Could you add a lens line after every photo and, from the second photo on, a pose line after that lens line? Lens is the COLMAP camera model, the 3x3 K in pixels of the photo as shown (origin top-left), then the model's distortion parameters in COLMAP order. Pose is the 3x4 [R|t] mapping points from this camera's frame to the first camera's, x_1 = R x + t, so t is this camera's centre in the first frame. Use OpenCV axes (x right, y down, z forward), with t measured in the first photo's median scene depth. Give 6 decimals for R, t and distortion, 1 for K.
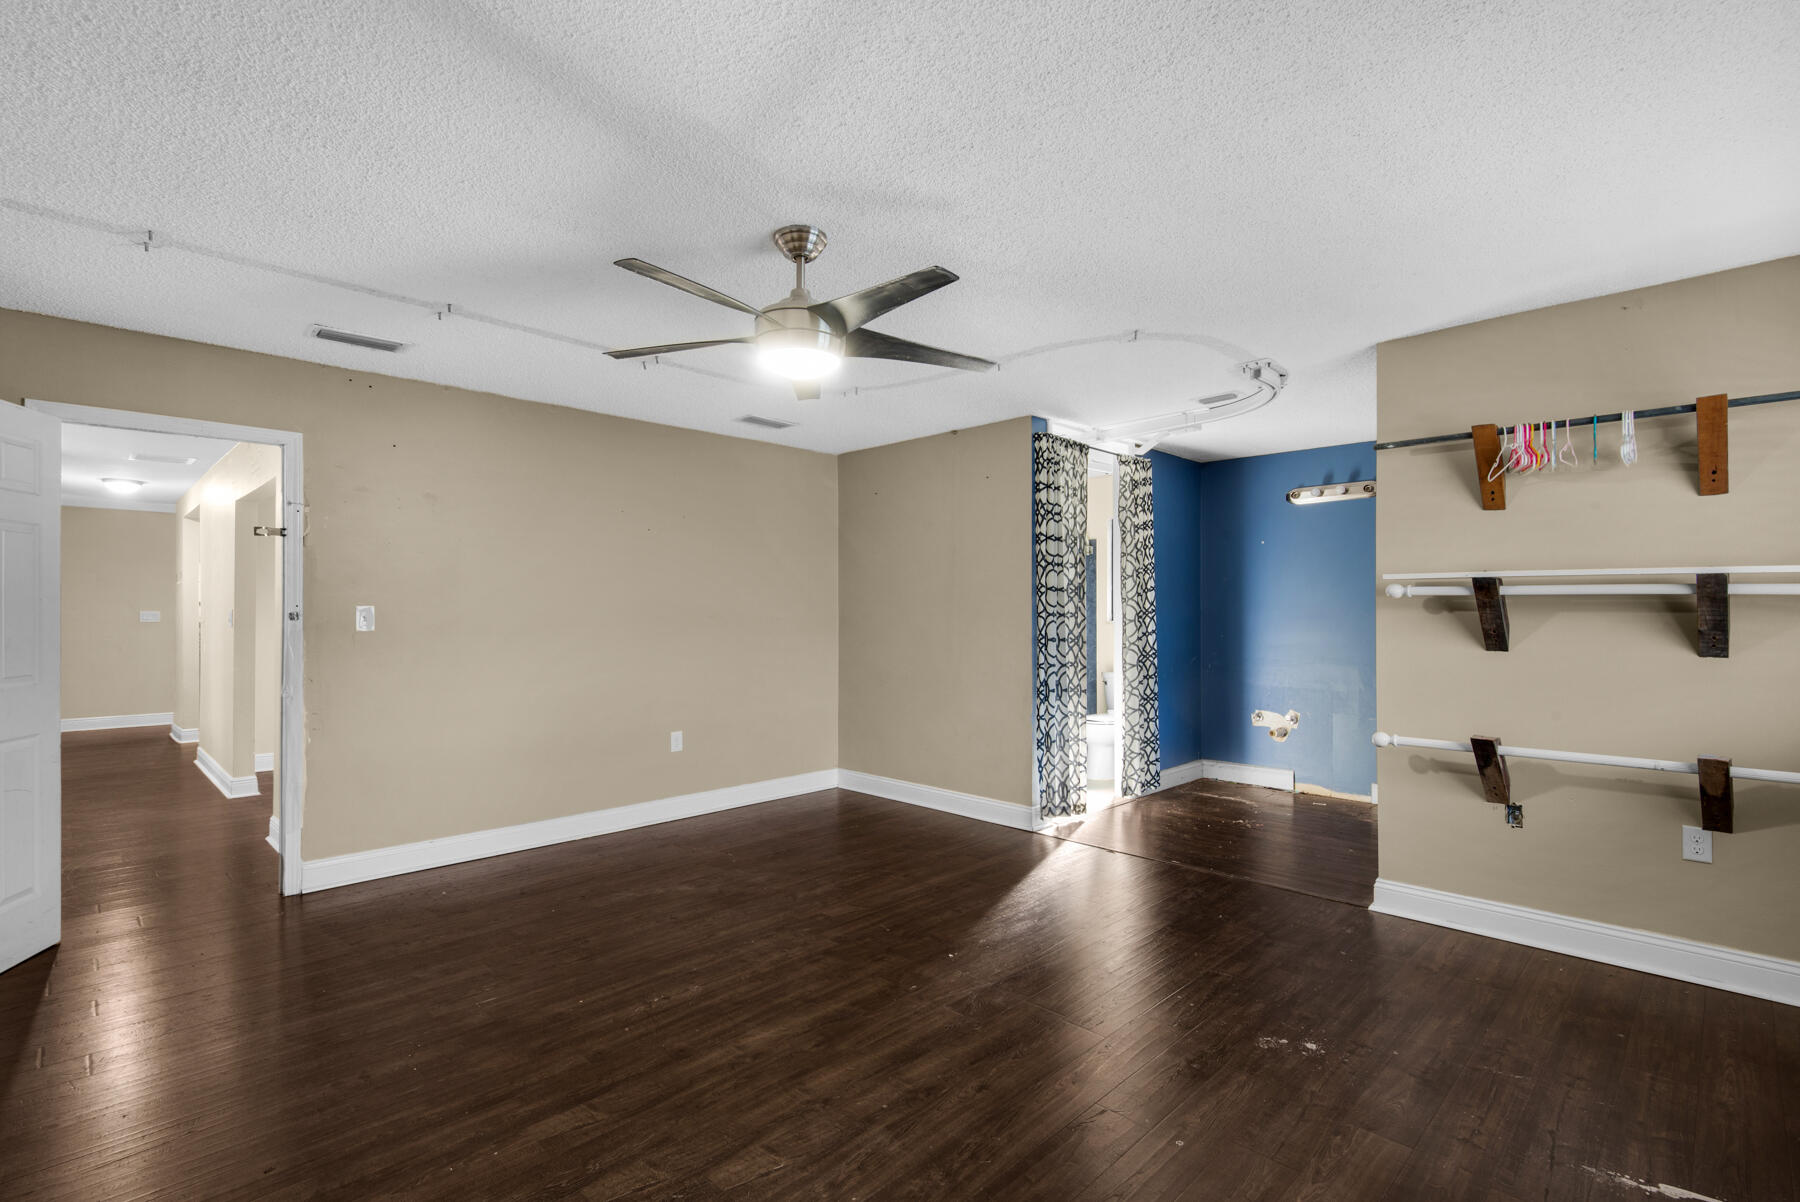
lens RADIAL K [[823.3, 0, 892.2], [0, 823.3, 615.5], [0, 0, 1]] dist [0.027496, -0.021043]
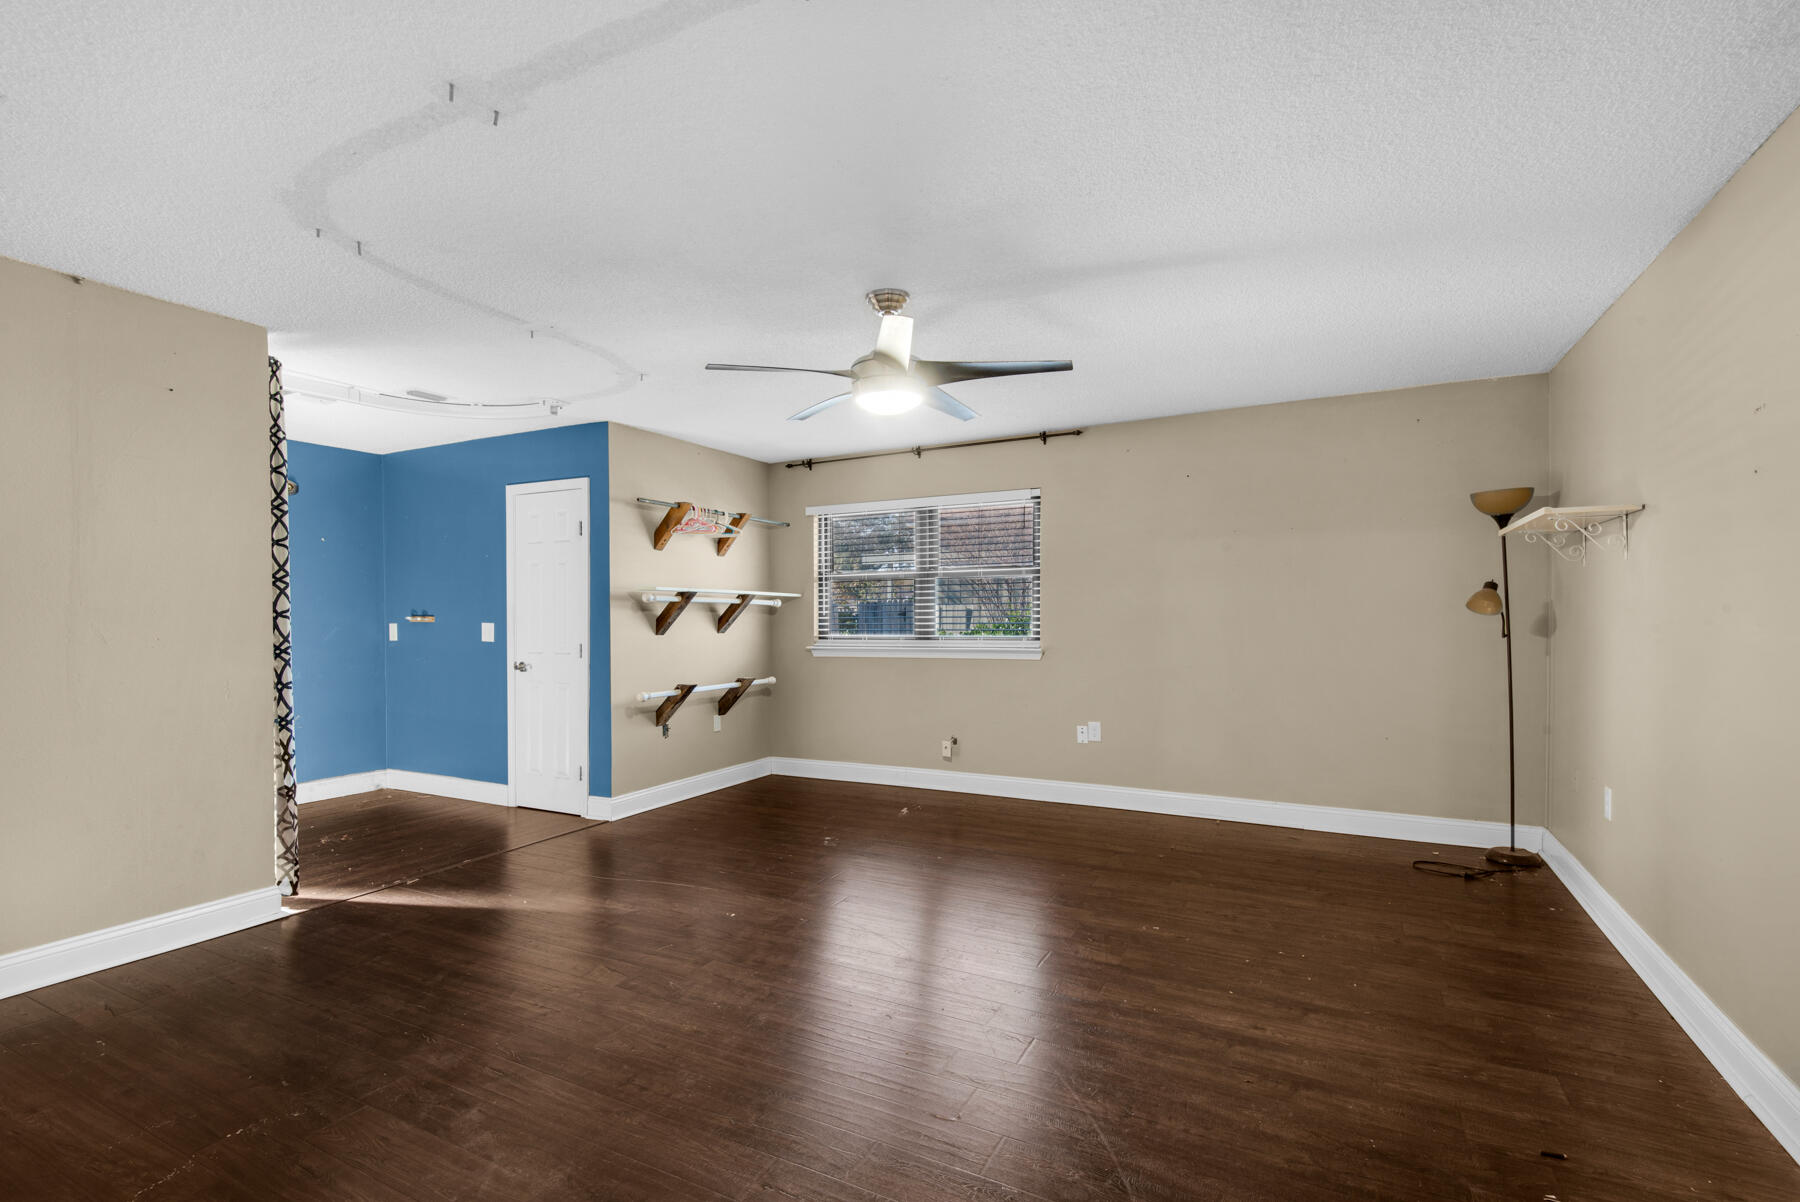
lens RADIAL K [[831.2, 0, 877.3], [0, 831.2, 626.4], [0, 0, 1]] dist [0.029010, -0.017837]
pose [[-0.286811, -0.011697, 0.957916, -1.234698], [0.004250, 0.999900, 0.013482, 0.005984], [-0.957978, 0.007938, -0.286733, 1.313043]]
